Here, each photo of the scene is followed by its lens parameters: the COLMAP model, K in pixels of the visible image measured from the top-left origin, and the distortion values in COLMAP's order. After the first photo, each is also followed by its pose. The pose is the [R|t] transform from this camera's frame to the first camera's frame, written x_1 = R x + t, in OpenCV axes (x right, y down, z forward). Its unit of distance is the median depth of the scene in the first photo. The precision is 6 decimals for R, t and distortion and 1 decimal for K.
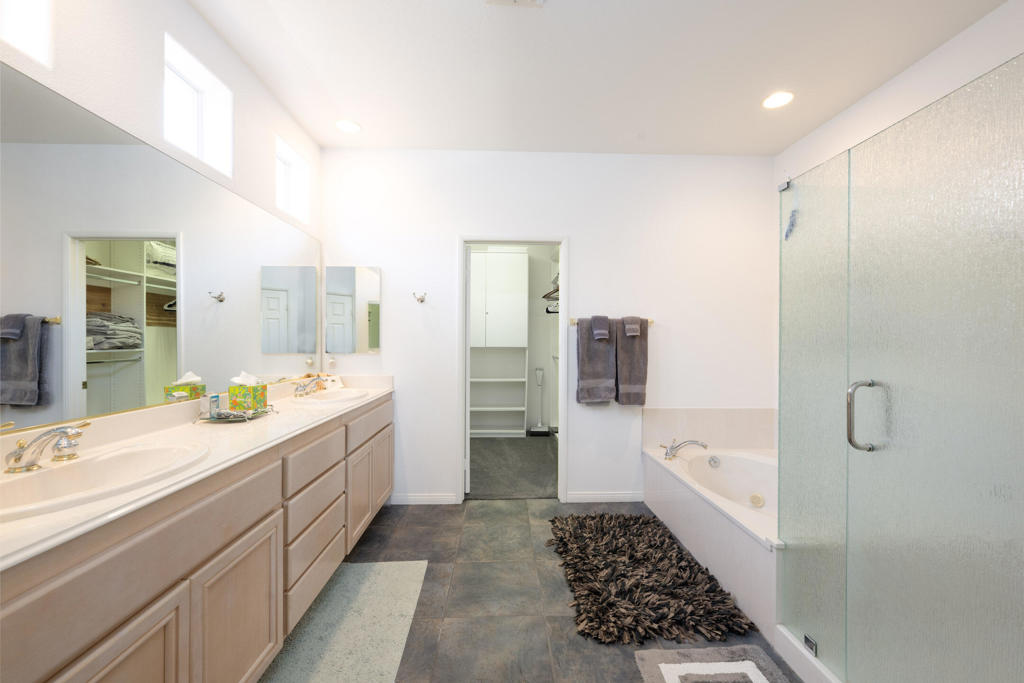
lens RADIAL K [[406.9, 0, 514.9], [0, 406.9, 342.5], [0, 0, 1]] dist [0.000045, -0.000320]
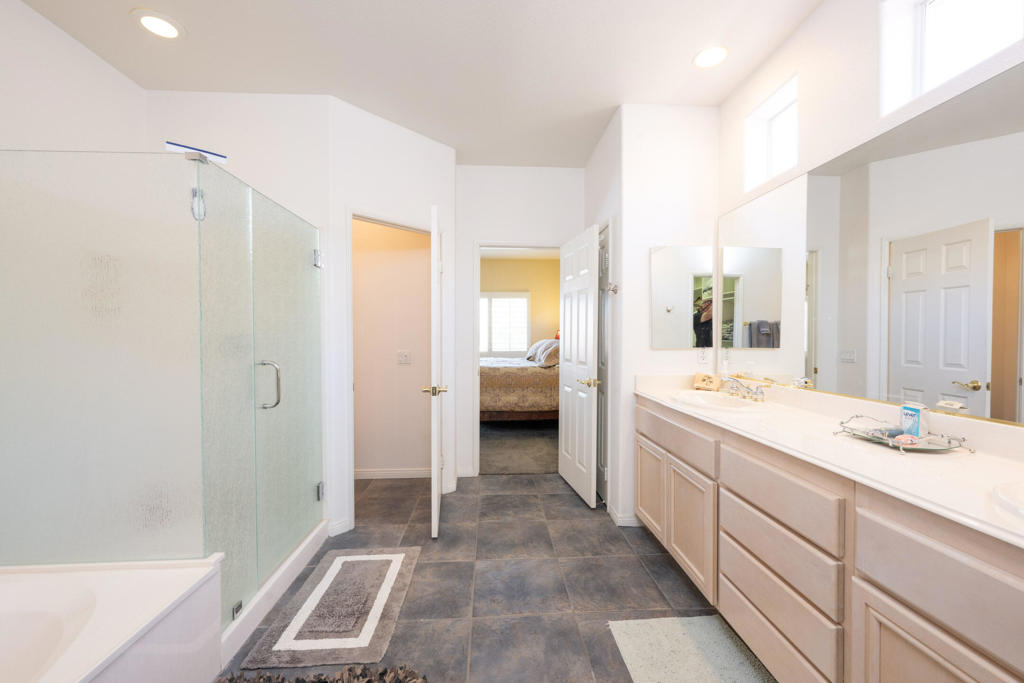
lens RADIAL K [[406.9, 0, 514.9], [0, 406.9, 342.5], [0, 0, 1]] dist [0.000045, -0.000320]
pose [[-0.999711, -0.002047, -0.023955, 0.004081], [-0.002412, 0.999881, 0.015220, 0.002561], [0.023921, 0.015273, -0.999597, 1.979783]]
